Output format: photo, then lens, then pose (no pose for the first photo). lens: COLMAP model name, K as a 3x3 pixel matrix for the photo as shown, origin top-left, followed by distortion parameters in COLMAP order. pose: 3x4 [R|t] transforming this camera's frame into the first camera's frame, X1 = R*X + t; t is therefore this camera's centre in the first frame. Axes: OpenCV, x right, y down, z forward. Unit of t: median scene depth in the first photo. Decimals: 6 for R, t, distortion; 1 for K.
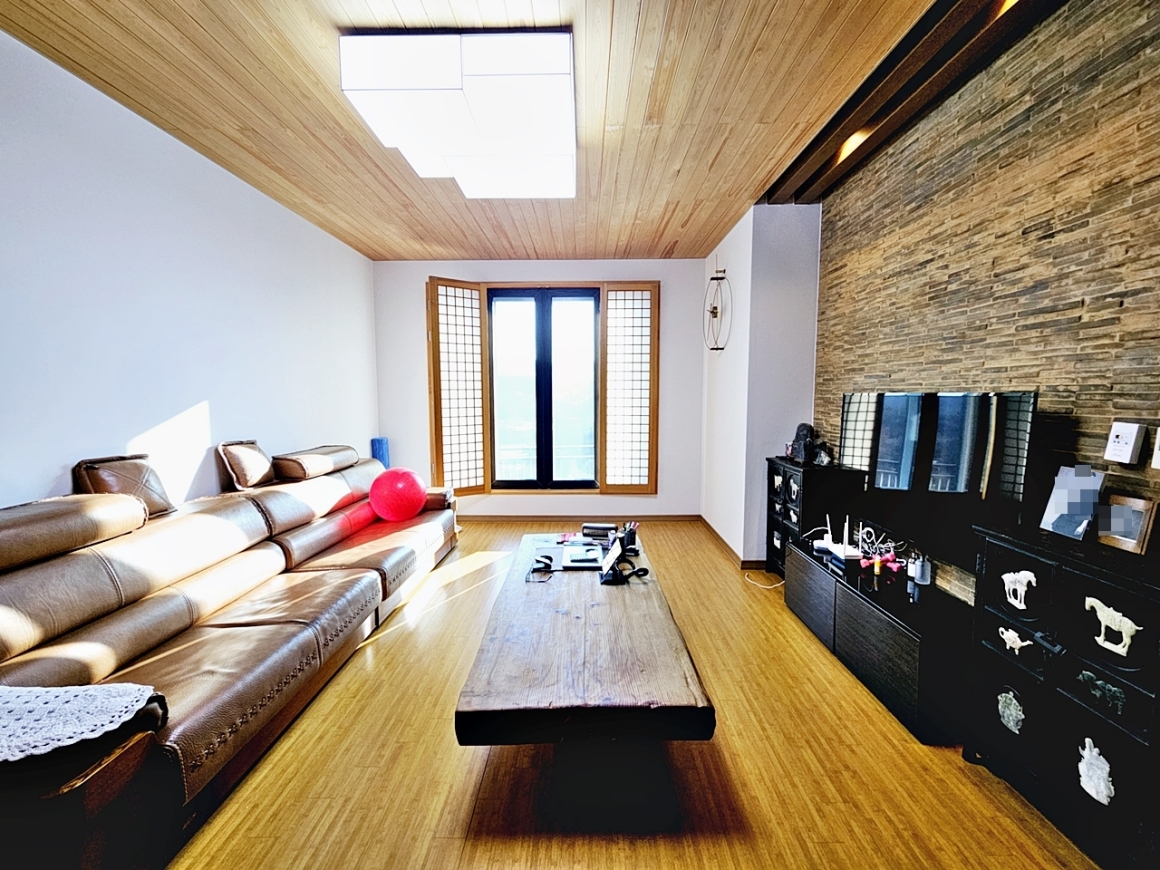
lens RADIAL K [[474.1, 0, 580.1], [0, 474.1, 436.3], [0, 0, 1]] dist [-0.002556, 0.001421]
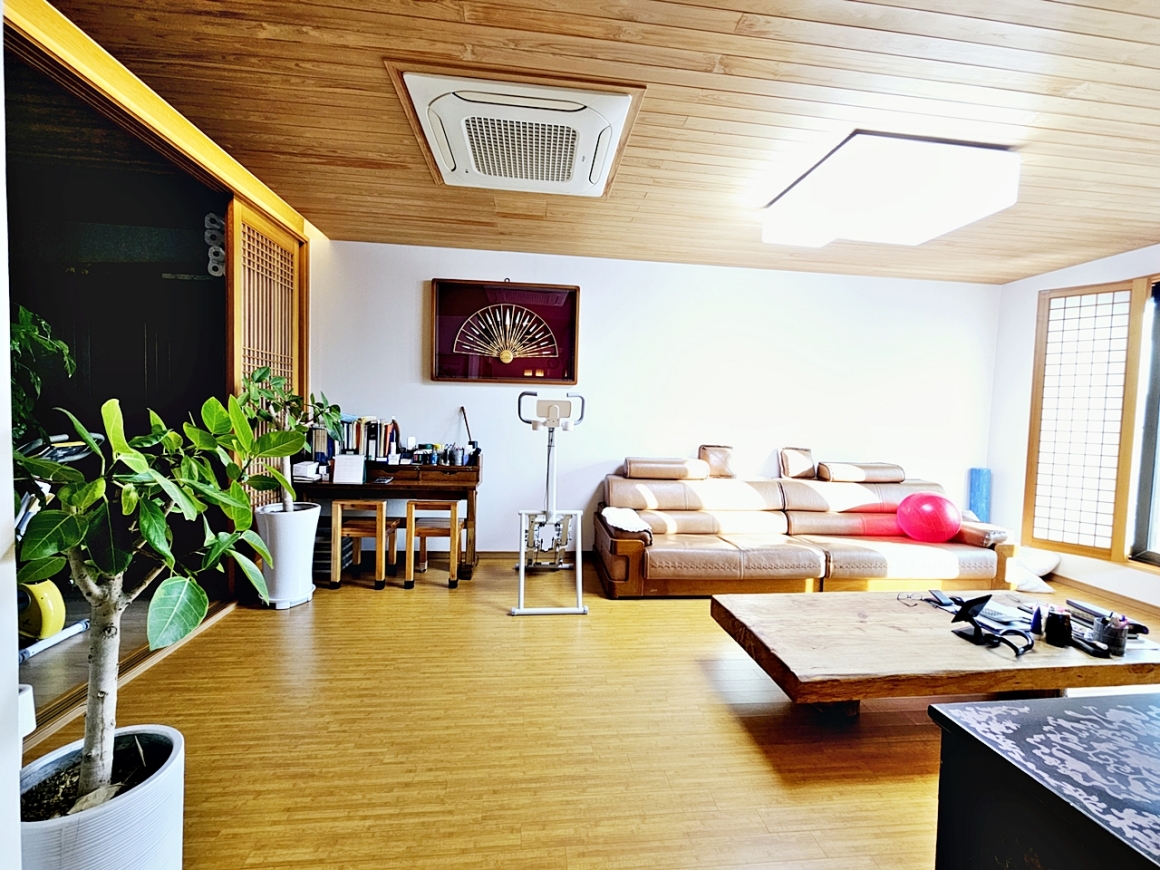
lens RADIAL K [[474.1, 0, 582.2], [0, 474.1, 433.5], [0, 0, 1]] dist [-0.002556, 0.001421]
pose [[0.122300, 0.051346, -0.991164, 0.632131], [-0.122464, 0.991810, 0.036269, -0.005409], [0.984909, 0.116947, 0.127586, 0.113573]]
